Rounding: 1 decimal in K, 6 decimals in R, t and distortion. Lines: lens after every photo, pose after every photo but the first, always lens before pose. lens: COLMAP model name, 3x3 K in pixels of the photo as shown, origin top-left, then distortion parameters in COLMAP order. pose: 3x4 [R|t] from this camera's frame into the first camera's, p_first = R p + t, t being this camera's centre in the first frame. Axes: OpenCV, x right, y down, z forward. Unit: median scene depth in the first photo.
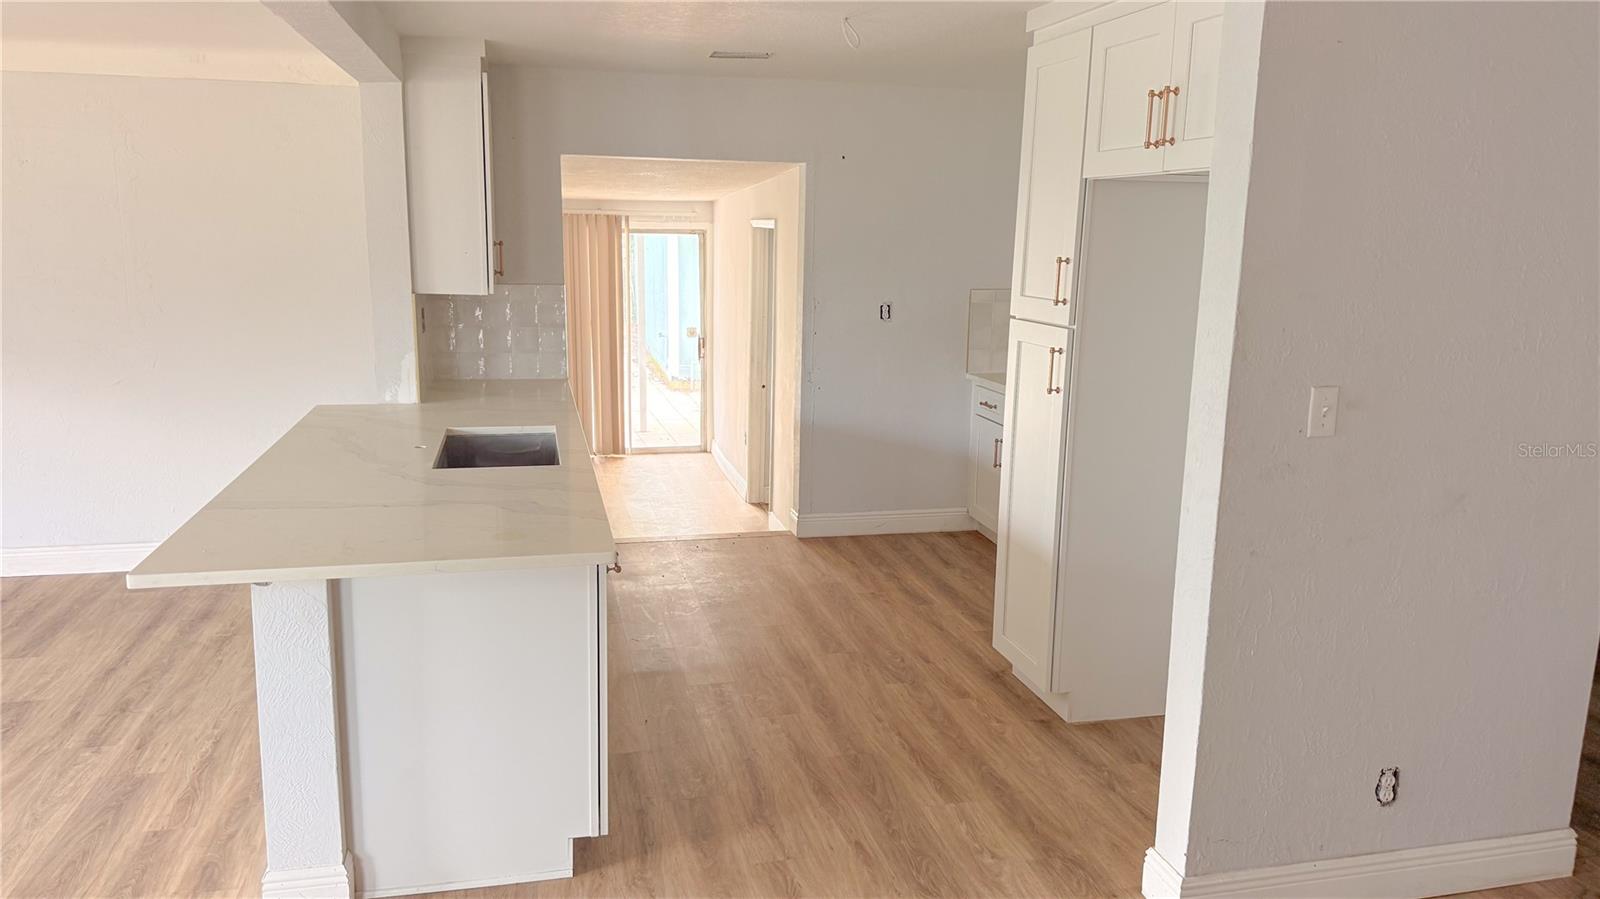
lens RADIAL K [[1125.1, 0, 805.8], [0, 1125.1, 458.7], [0, 0, 1]] dist [0.059876, -0.069962]
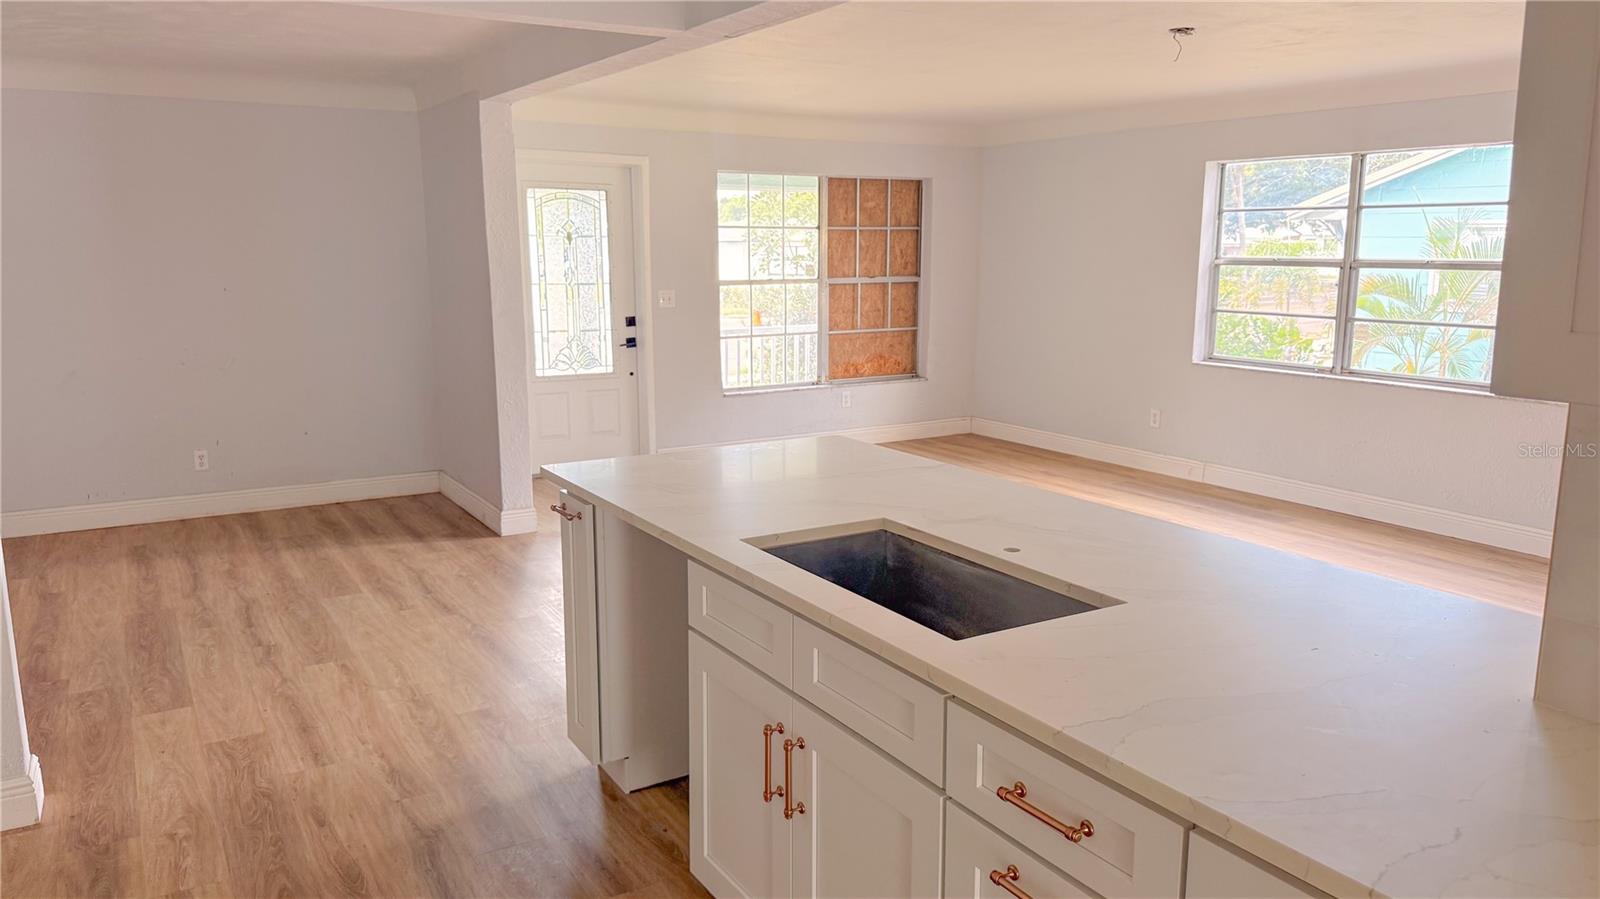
lens RADIAL K [[1125.1, 0, 808.0], [0, 1125.1, 461.4], [0, 0, 1]] dist [0.059876, -0.069962]
pose [[-0.950978, 0.038739, -0.306824, -0.058807], [-0.080717, 0.926645, 0.367170, -0.316369], [0.298541, 0.373937, -0.878092, 1.716319]]
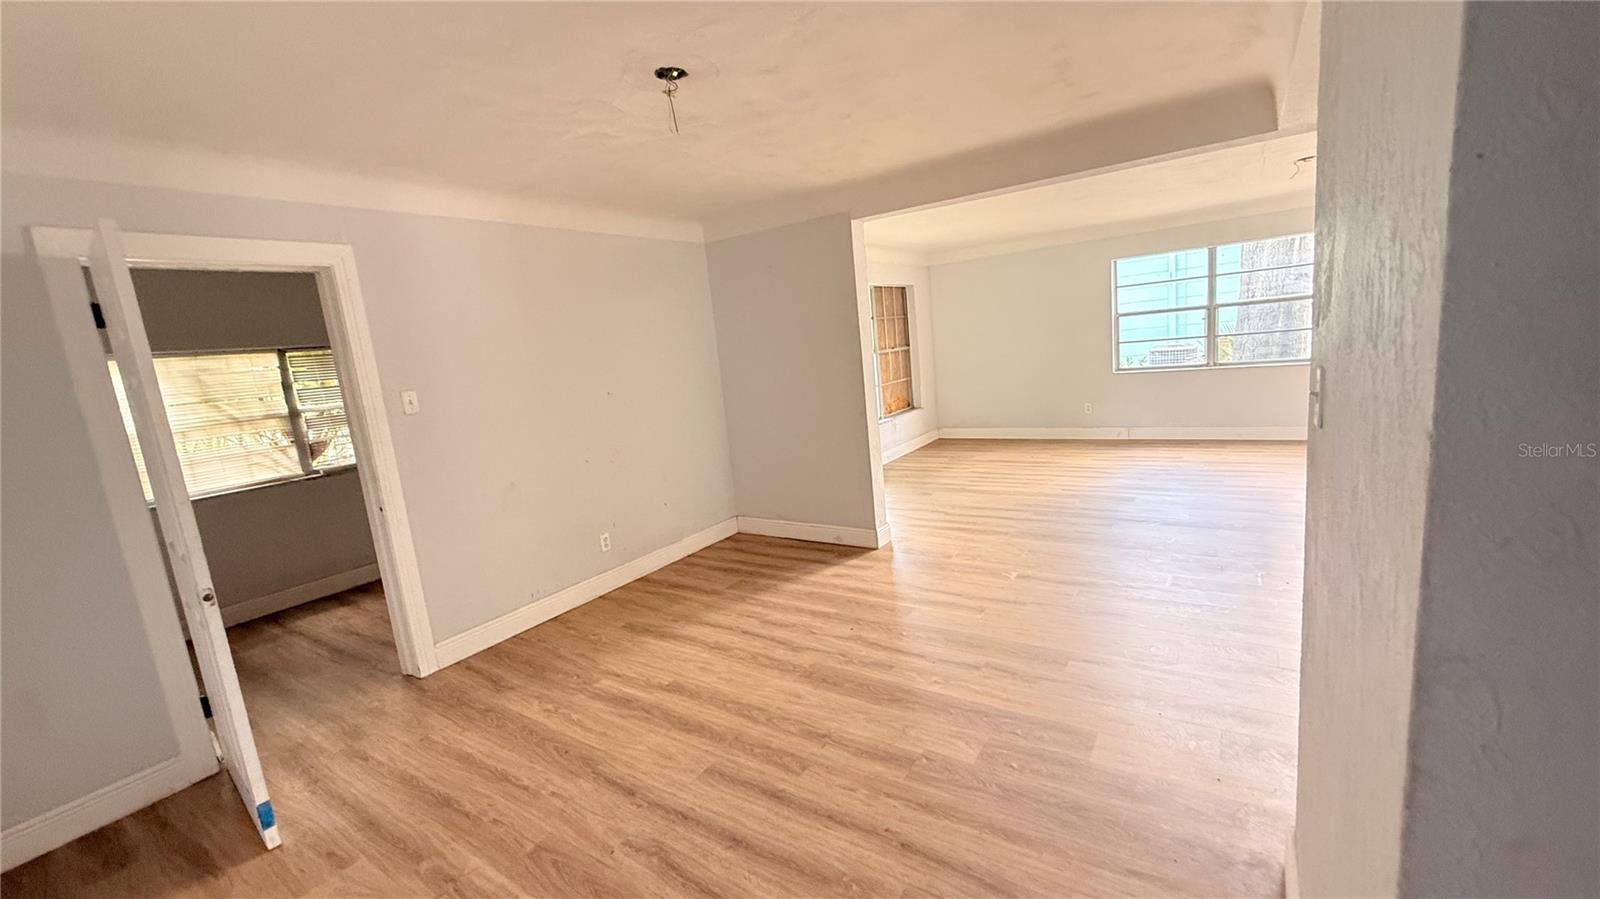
lens RADIAL K [[642.2, 0, 804.2], [0, 642.2, 445.3], [0, 0, 1]] dist [0.002382, -0.000879]
pose [[-0.736810, 0.159830, -0.656936, 0.806970], [-0.053361, 0.954877, 0.292168, -0.098060], [0.673990, 0.250327, -0.695035, 0.822327]]
